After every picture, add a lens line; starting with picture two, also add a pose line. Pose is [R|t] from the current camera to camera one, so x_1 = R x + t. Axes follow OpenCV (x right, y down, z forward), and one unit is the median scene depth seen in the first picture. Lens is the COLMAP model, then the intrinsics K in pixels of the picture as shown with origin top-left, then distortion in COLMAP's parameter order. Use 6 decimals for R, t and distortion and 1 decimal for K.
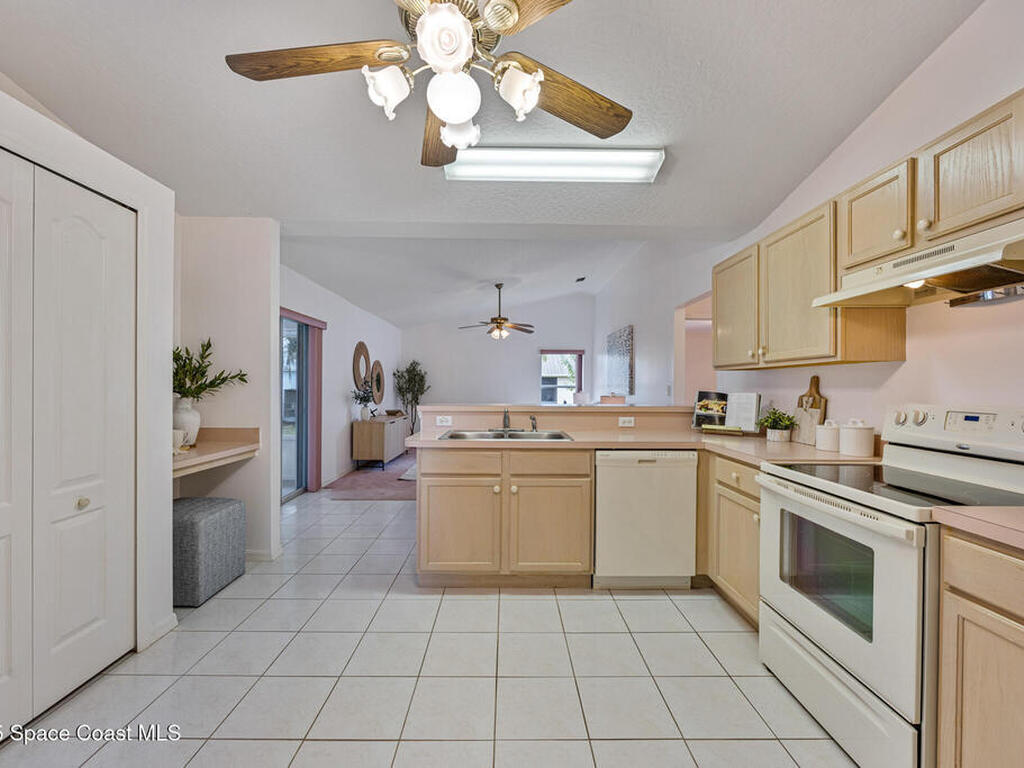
lens RADIAL K [[439.3, 0, 507.4], [0, 439.3, 386.6], [0, 0, 1]] dist [-0.003687, -0.000827]
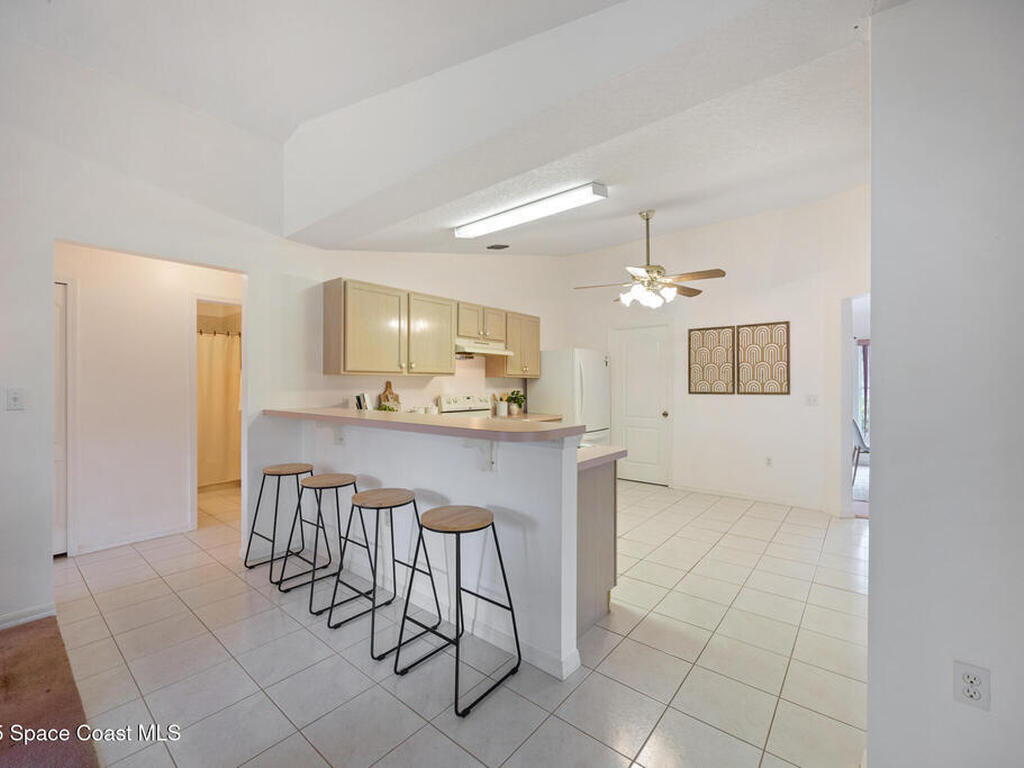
lens RADIAL K [[438.4, 0, 507.6], [0, 438.4, 384.8], [0, 0, 1]] dist [-0.015687, -0.000224]
pose [[-0.764416, -0.005800, 0.644697, -0.553509], [-0.003537, 0.999982, 0.004802, -0.017811], [-0.644714, 0.001390, -0.764423, 1.621139]]
